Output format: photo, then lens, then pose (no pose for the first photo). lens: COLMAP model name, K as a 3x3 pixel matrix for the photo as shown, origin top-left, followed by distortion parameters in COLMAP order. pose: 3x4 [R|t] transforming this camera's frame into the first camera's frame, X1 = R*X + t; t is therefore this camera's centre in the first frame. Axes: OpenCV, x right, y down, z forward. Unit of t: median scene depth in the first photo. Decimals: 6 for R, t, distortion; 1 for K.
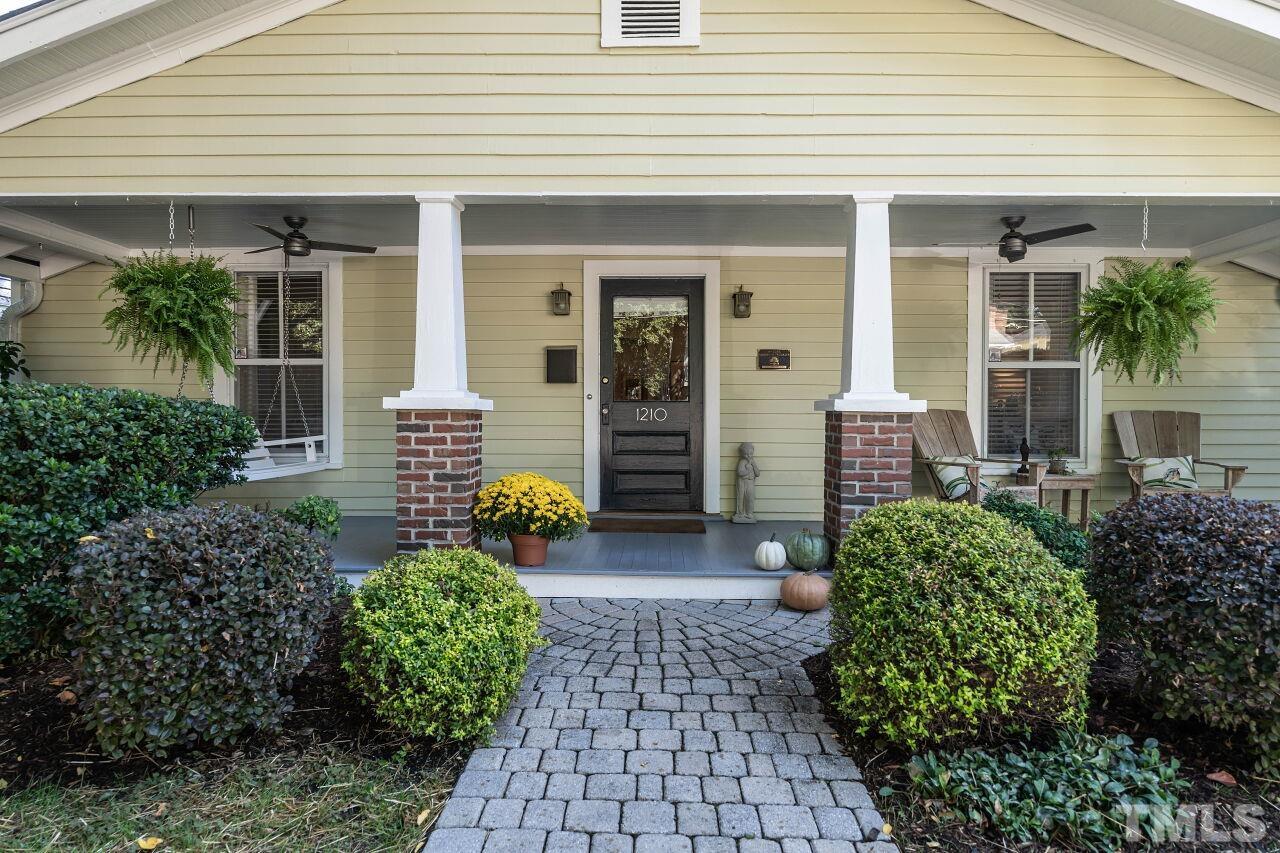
lens RADIAL K [[766.0, 0, 641.0], [0, 766.0, 432.1], [0, 0, 1]] dist [-0.007546, 0.002358]
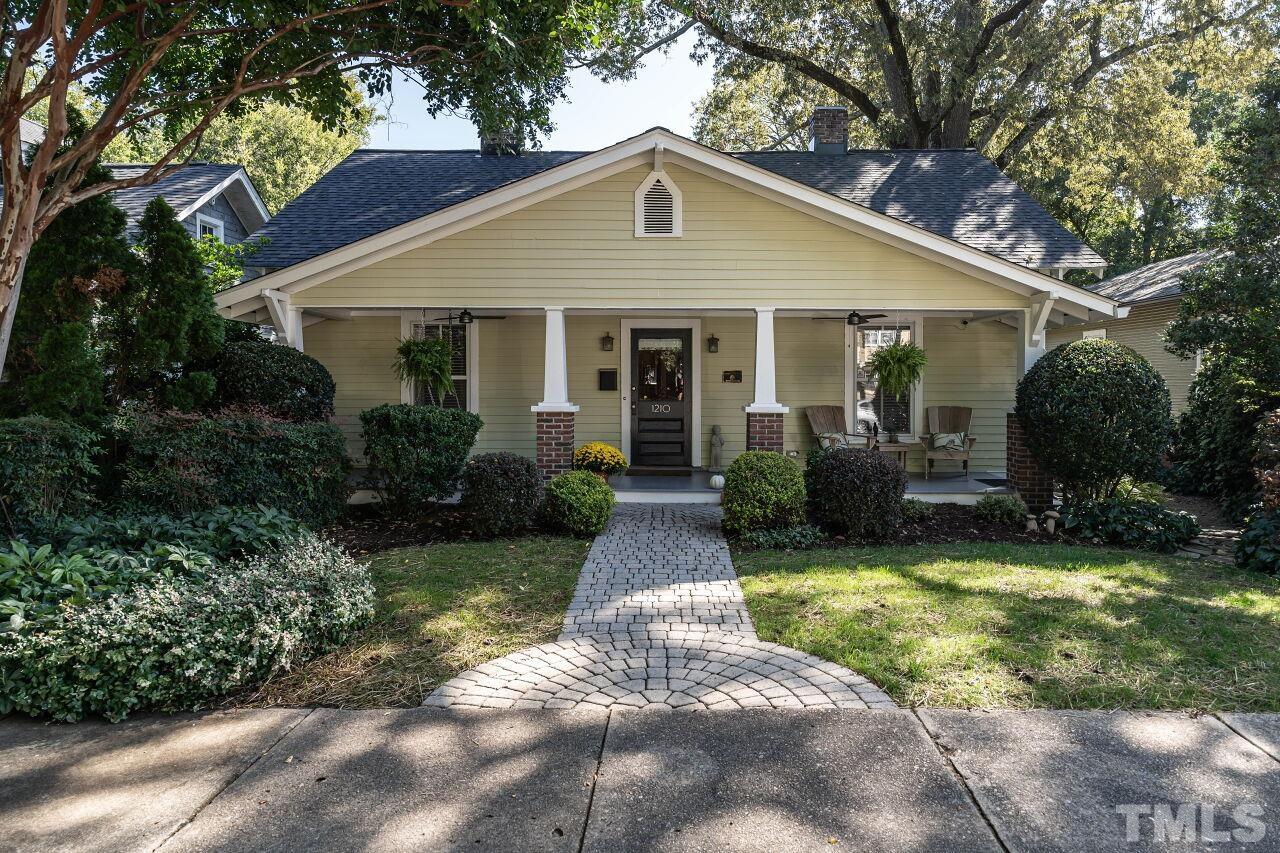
lens RADIAL K [[848.0, 0, 639.9], [0, 848.0, 422.8], [0, 0, 1]] dist [0.000538, -0.000005]
pose [[0.999777, -0.002510, -0.020952, 0.007752], [0.002993, 0.999729, 0.023083, -0.042700], [0.020888, -0.023141, 0.999514, -1.074042]]
